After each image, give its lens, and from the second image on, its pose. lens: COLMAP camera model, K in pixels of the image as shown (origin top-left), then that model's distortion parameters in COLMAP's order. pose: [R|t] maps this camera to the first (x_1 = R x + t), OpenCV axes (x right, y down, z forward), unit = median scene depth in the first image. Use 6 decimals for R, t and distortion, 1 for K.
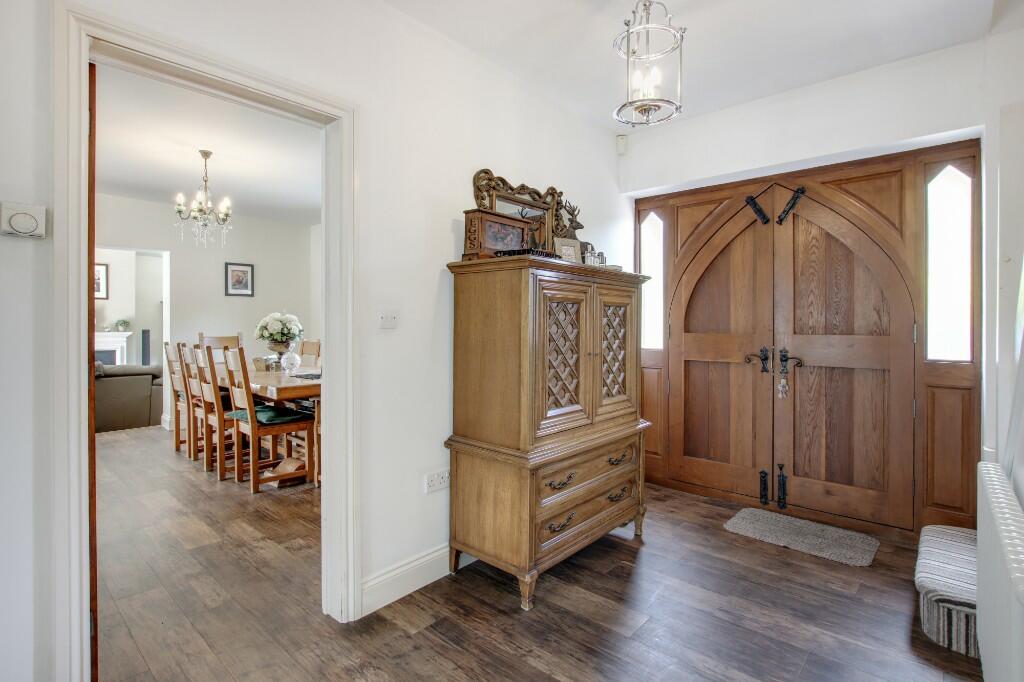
lens RADIAL K [[502.6, 0, 511.6], [0, 502.6, 320.2], [0, 0, 1]] dist [0.000037, -0.000323]
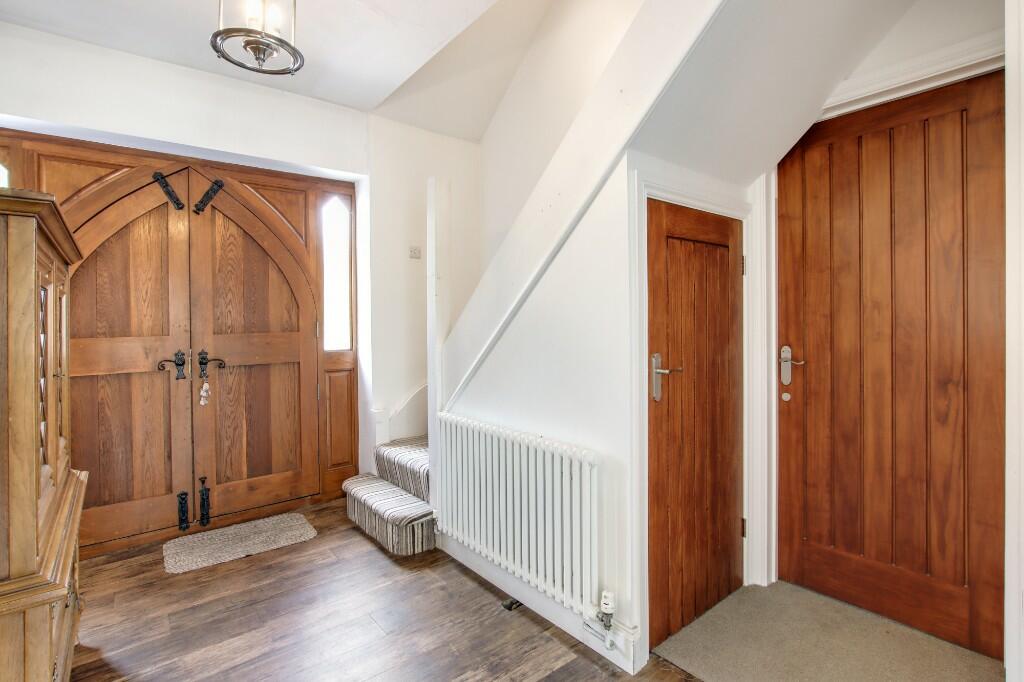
lens RADIAL K [[502.6, 0, 511.6], [0, 502.6, 320.2], [0, 0, 1]] dist [0.000037, -0.000323]
pose [[0.180665, -0.006740, 0.983522, -0.267022], [0.011690, 0.999921, 0.004705, 0.003503], [-0.983475, 0.010648, 0.180730, 0.289359]]
